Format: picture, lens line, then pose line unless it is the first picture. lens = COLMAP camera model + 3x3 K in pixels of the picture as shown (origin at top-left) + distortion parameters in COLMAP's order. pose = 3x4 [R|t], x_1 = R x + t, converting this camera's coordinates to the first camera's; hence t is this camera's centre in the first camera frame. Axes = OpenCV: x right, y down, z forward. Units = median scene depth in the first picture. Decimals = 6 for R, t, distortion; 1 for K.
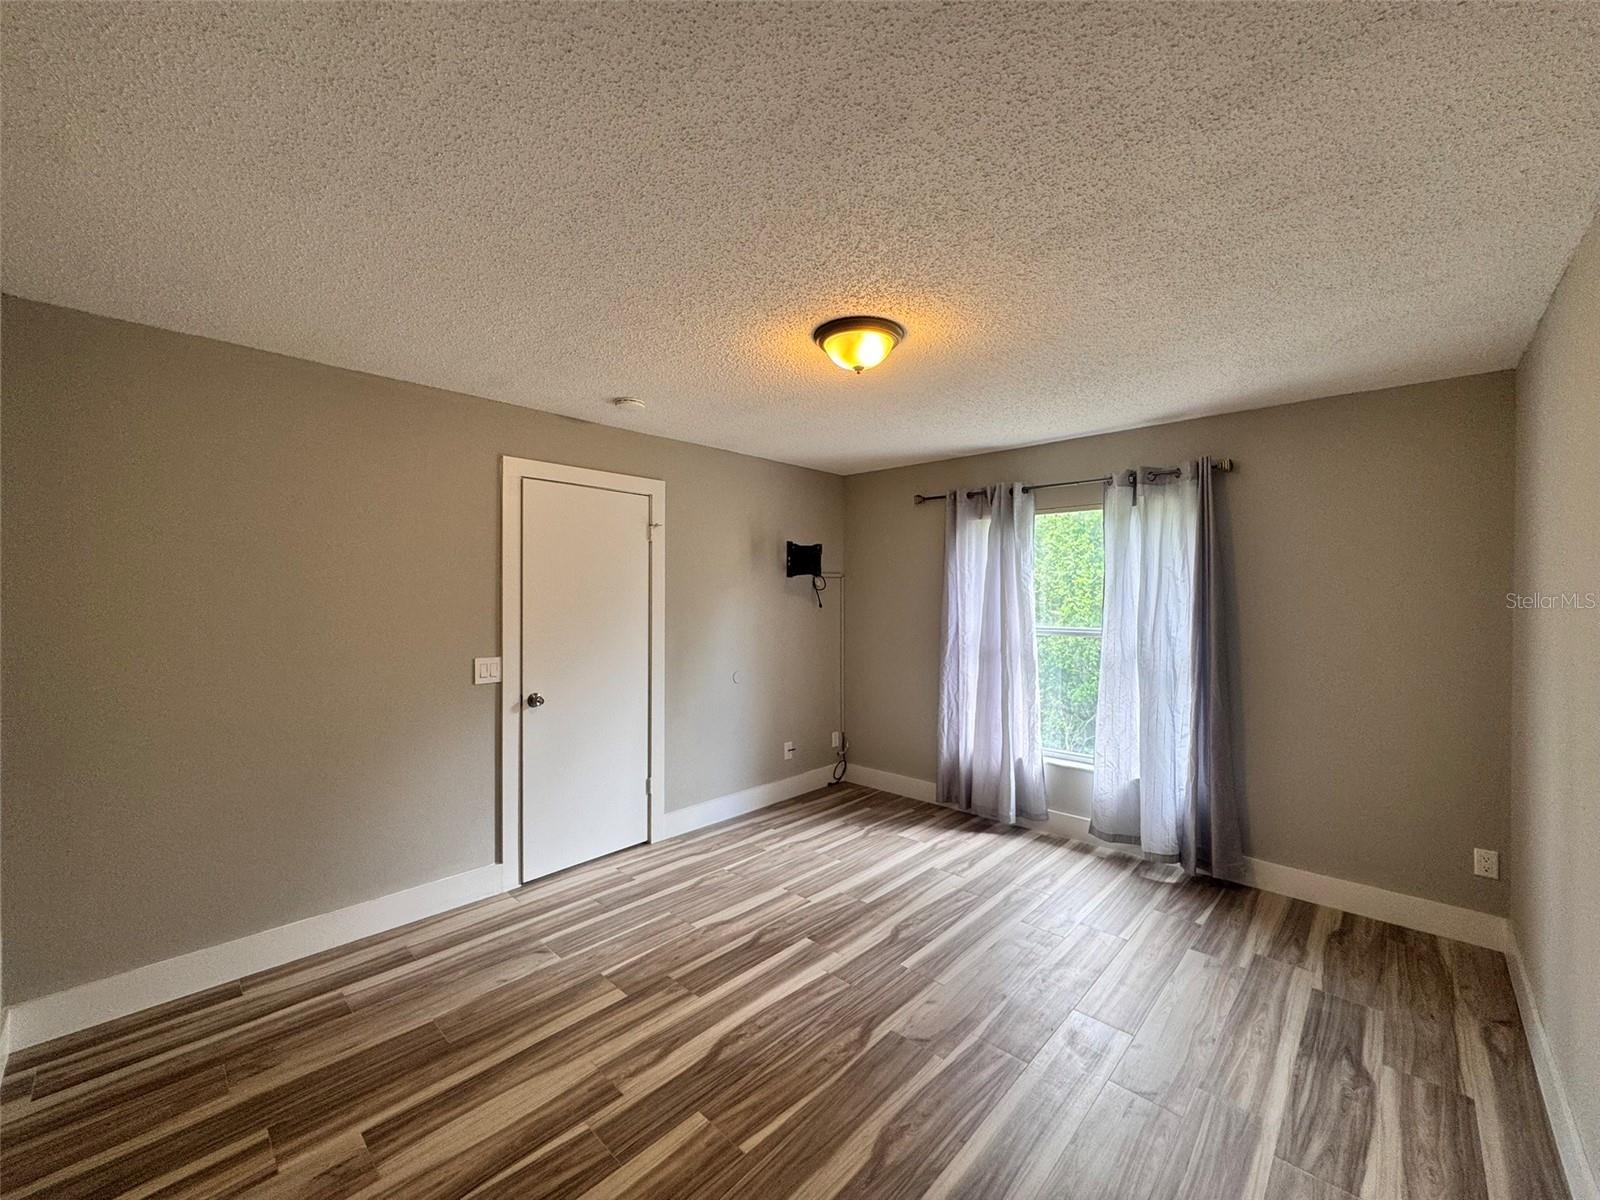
lens RADIAL K [[639.4, 0, 803.6], [0, 639.4, 601.6], [0, 0, 1]] dist [-0.004471, 0.000118]
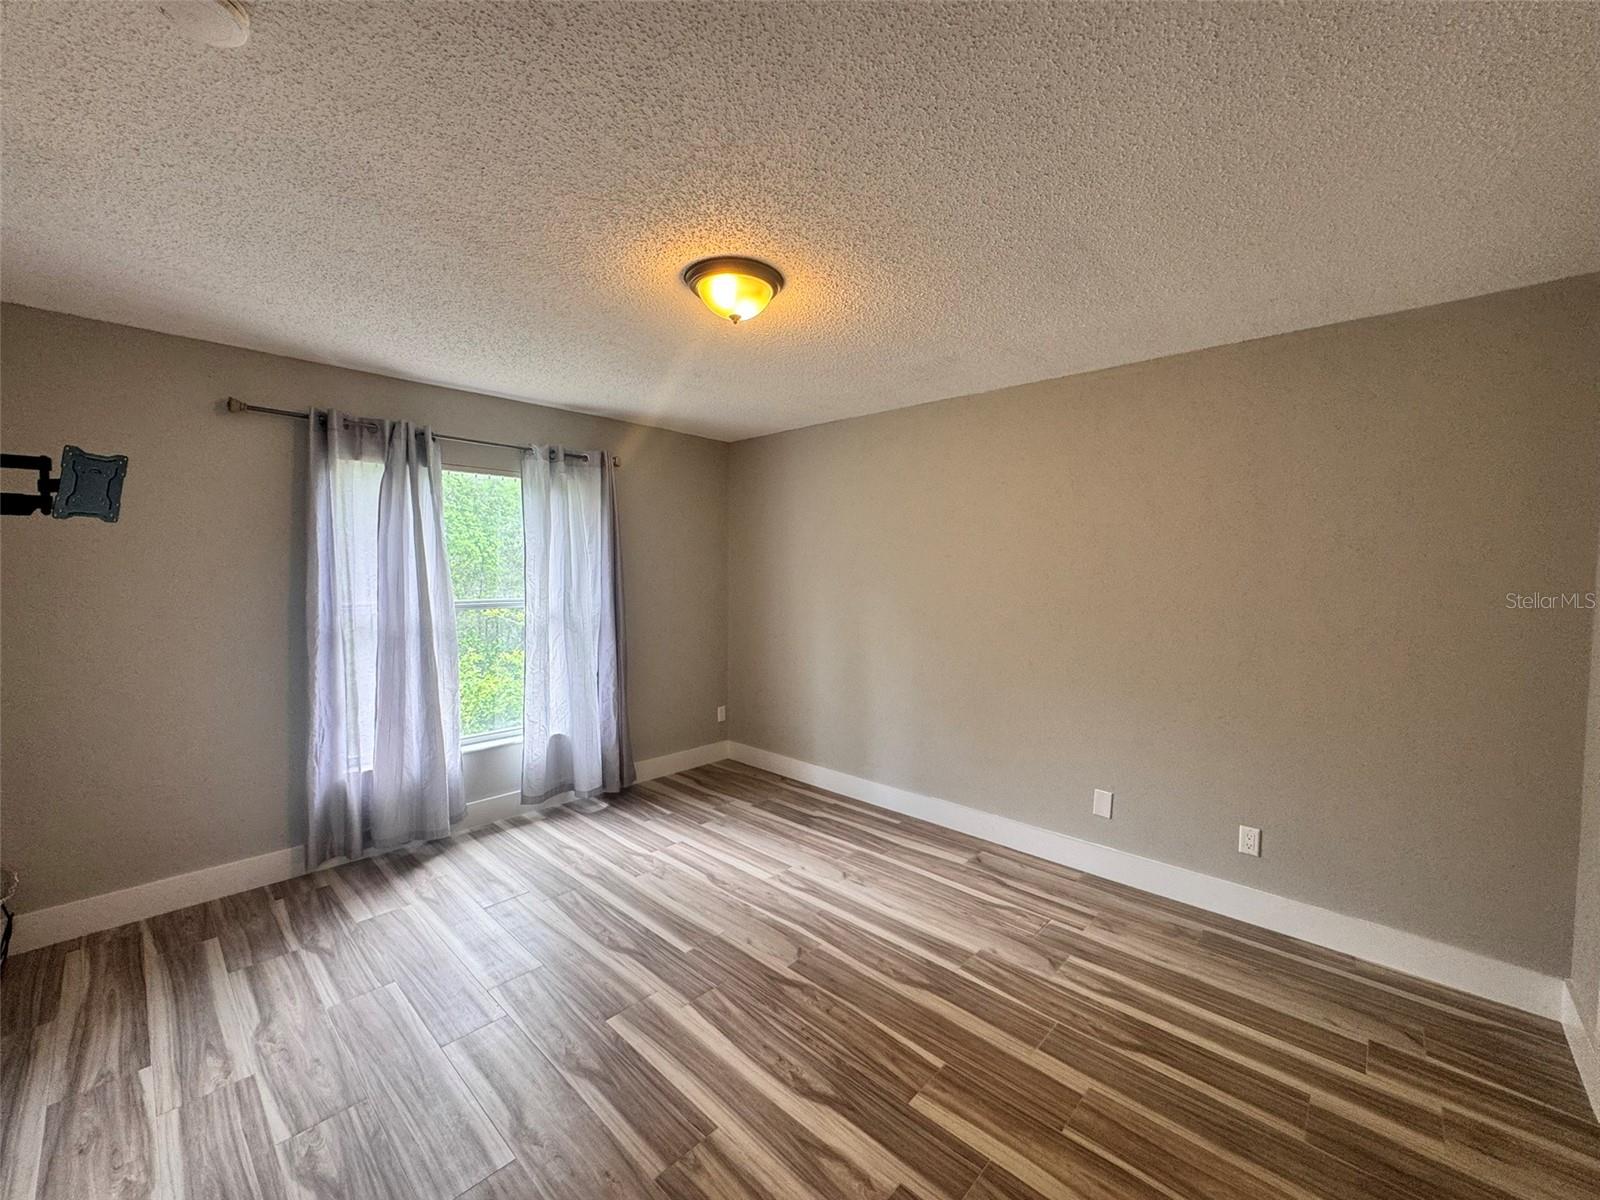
lens RADIAL K [[639.4, 0, 803.6], [0, 639.4, 588.9], [0, 0, 1]] dist [-0.004471, 0.000118]
pose [[-0.009044, -0.033145, 0.999410, -0.574046], [0.003857, 0.999442, 0.033180, -0.003090], [-0.999952, 0.004155, -0.008912, 0.608701]]
